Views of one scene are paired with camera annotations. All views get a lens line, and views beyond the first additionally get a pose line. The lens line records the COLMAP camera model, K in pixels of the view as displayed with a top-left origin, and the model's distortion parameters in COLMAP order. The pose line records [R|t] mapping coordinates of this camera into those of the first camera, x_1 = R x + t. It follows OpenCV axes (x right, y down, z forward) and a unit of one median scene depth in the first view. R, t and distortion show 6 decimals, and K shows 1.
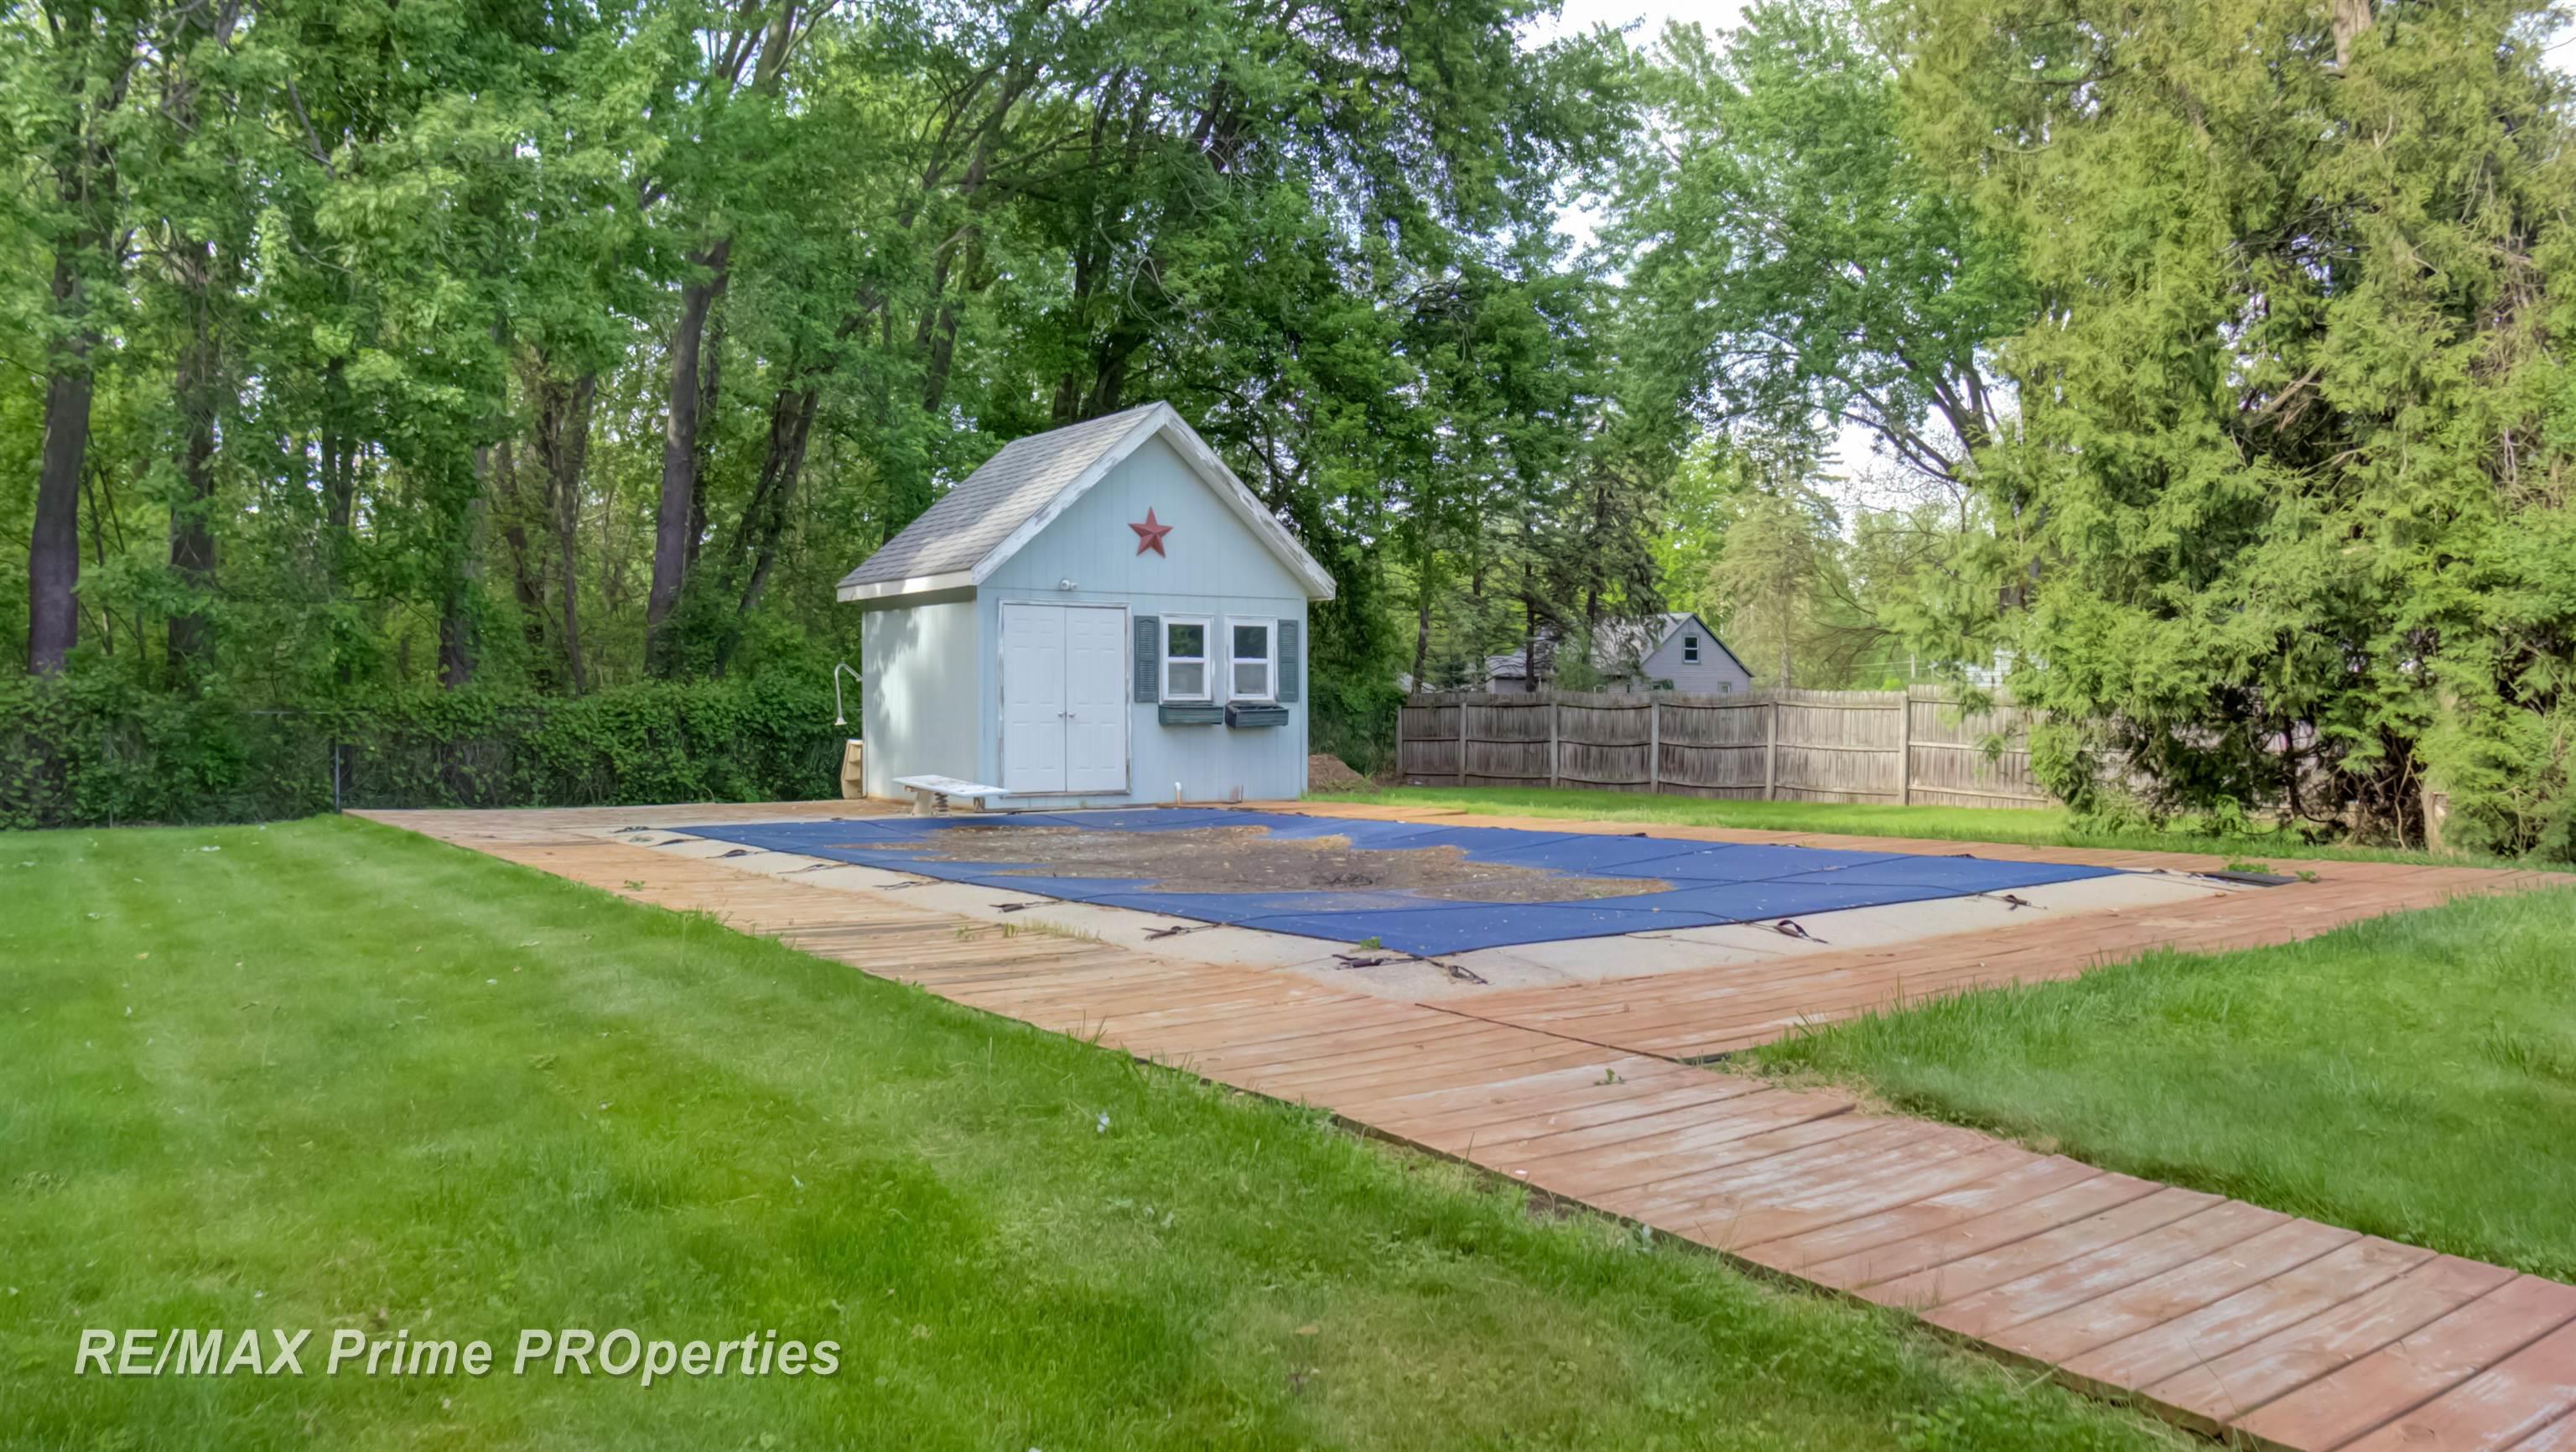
lens RADIAL K [[1841.9, 0, 1284.9], [0, 1841.9, 725.1], [0, 0, 1]] dist [-0.072743, 0.009589]
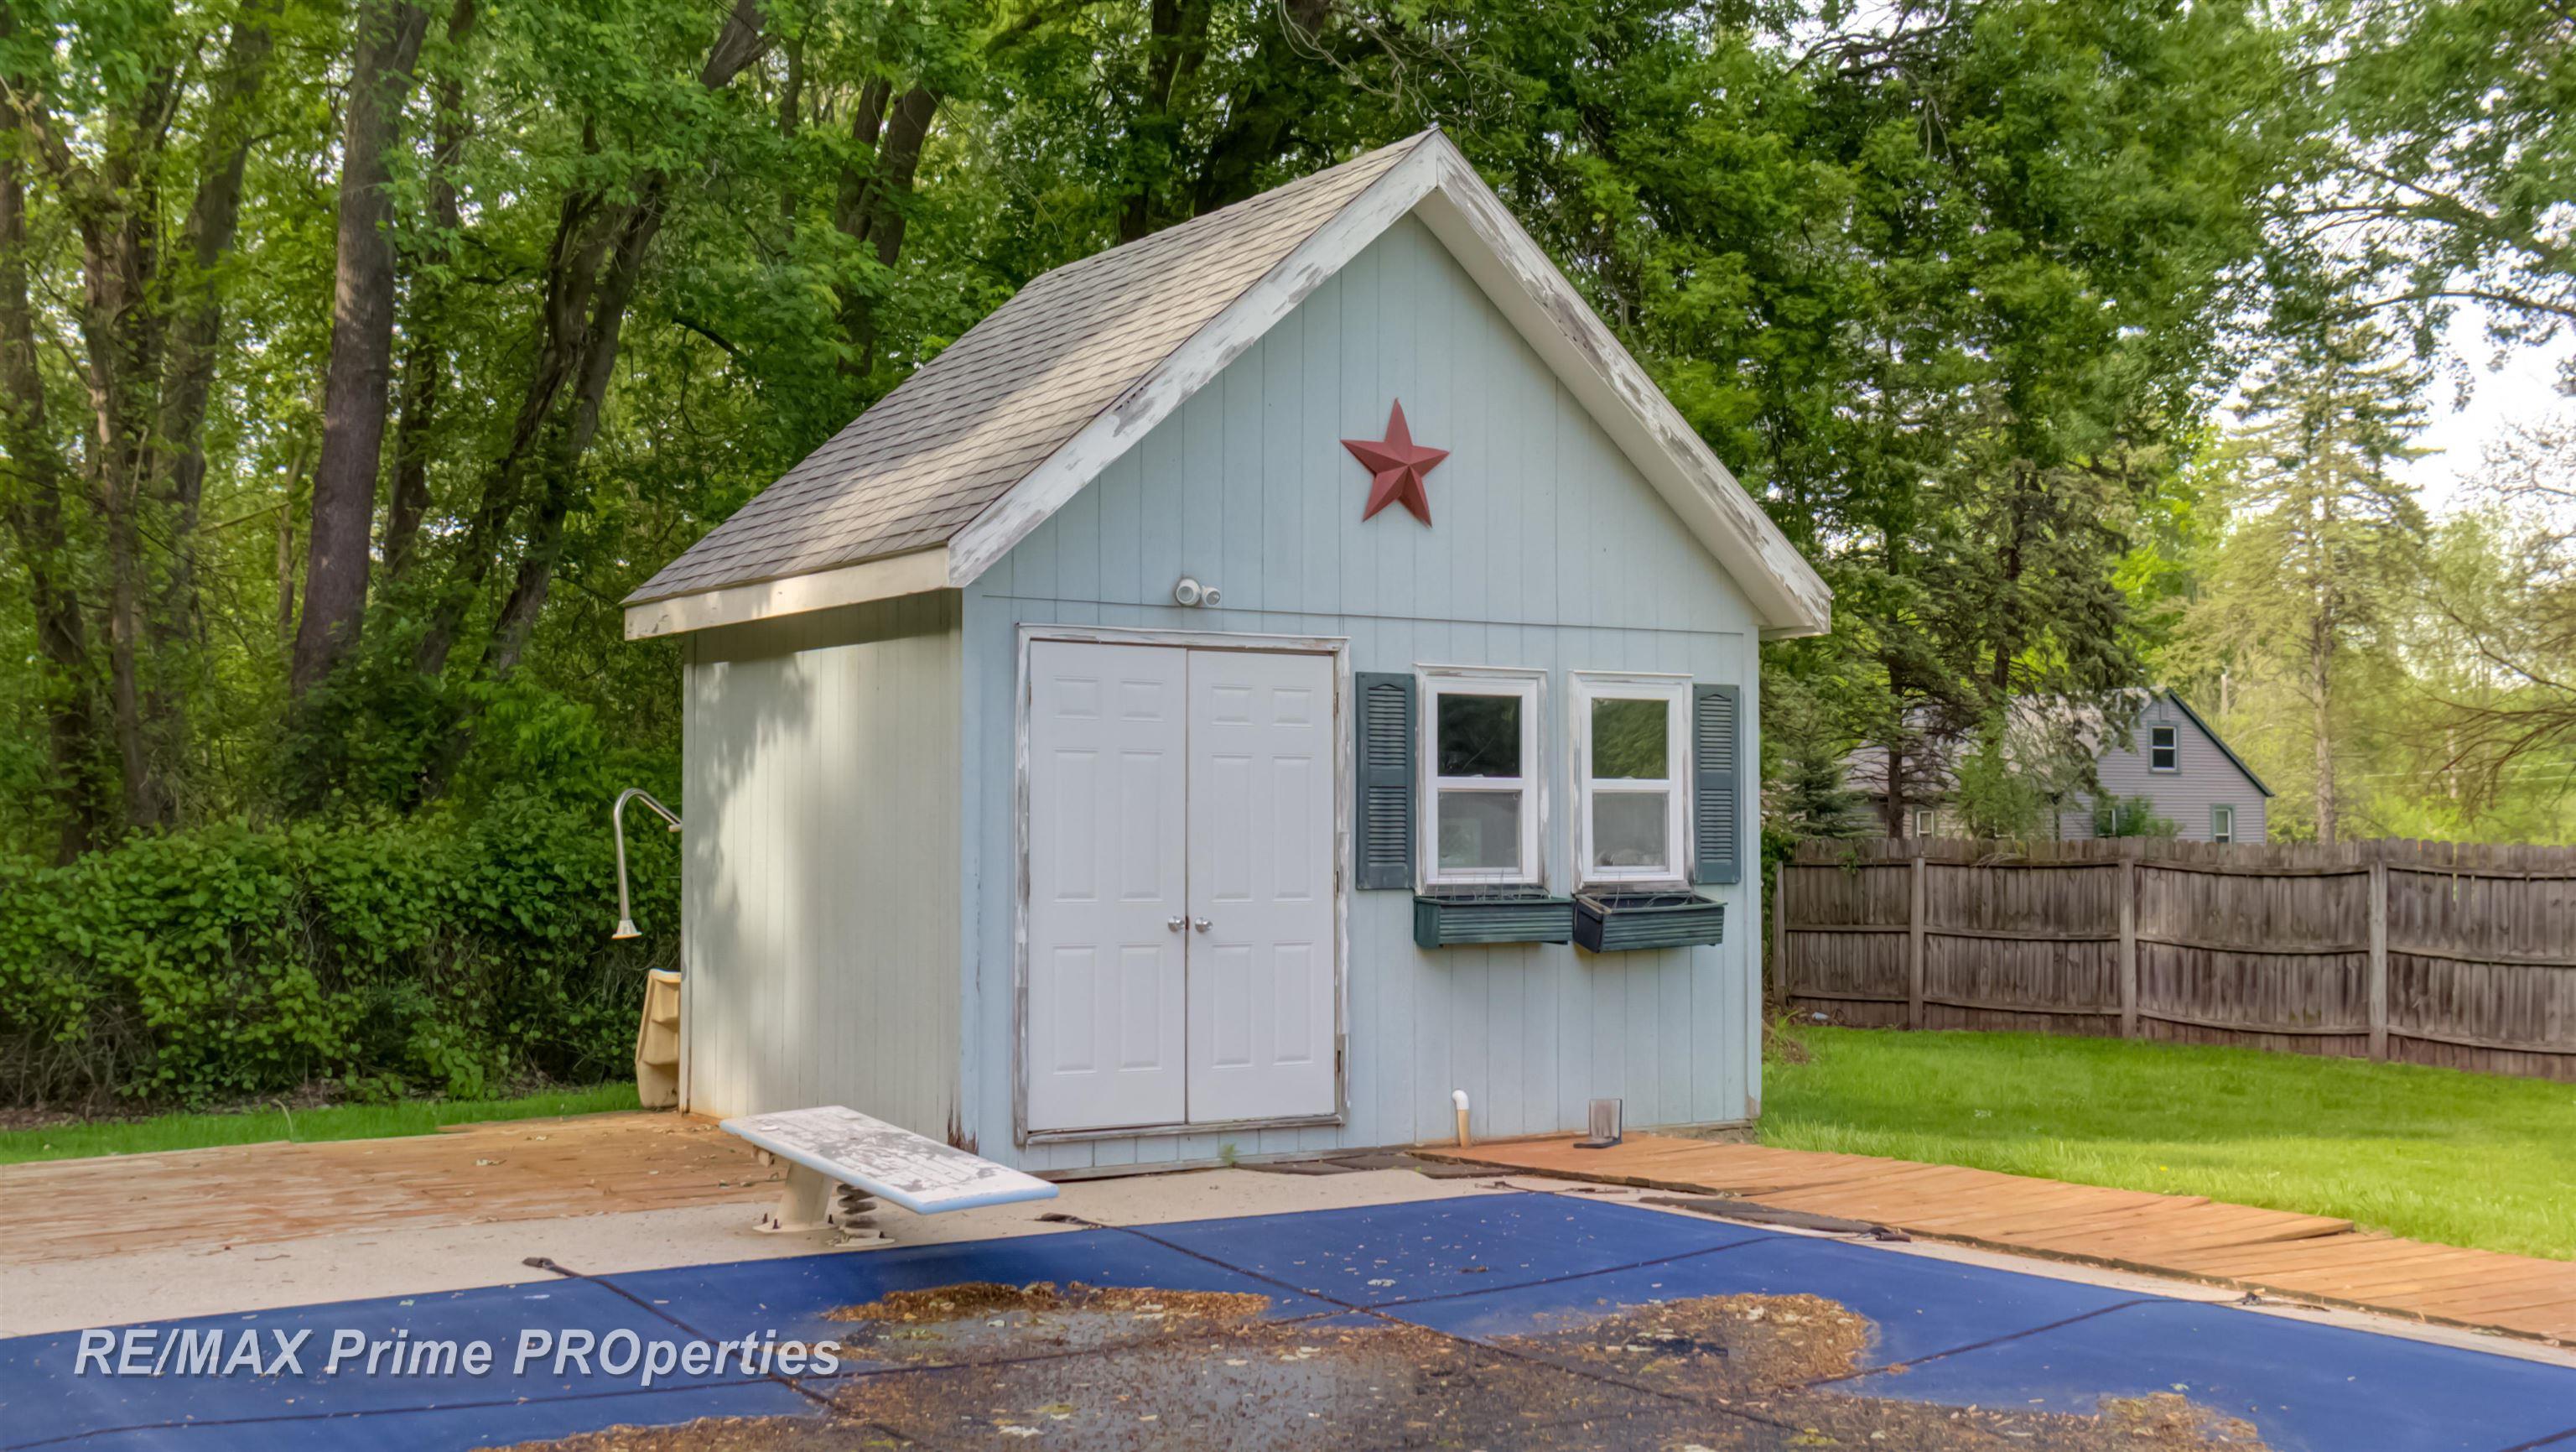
lens RADIAL K [[2781.3, 0, 1288.2], [0, 2781.3, 745.4], [0, 0, 1]] dist [0.081060, 0.000000]
pose [[0.998947, 0.000798, -0.045861, -0.065293], [-0.002706, 0.999133, -0.041553, -0.017694], [0.045788, 0.041633, 0.998083, 0.380087]]
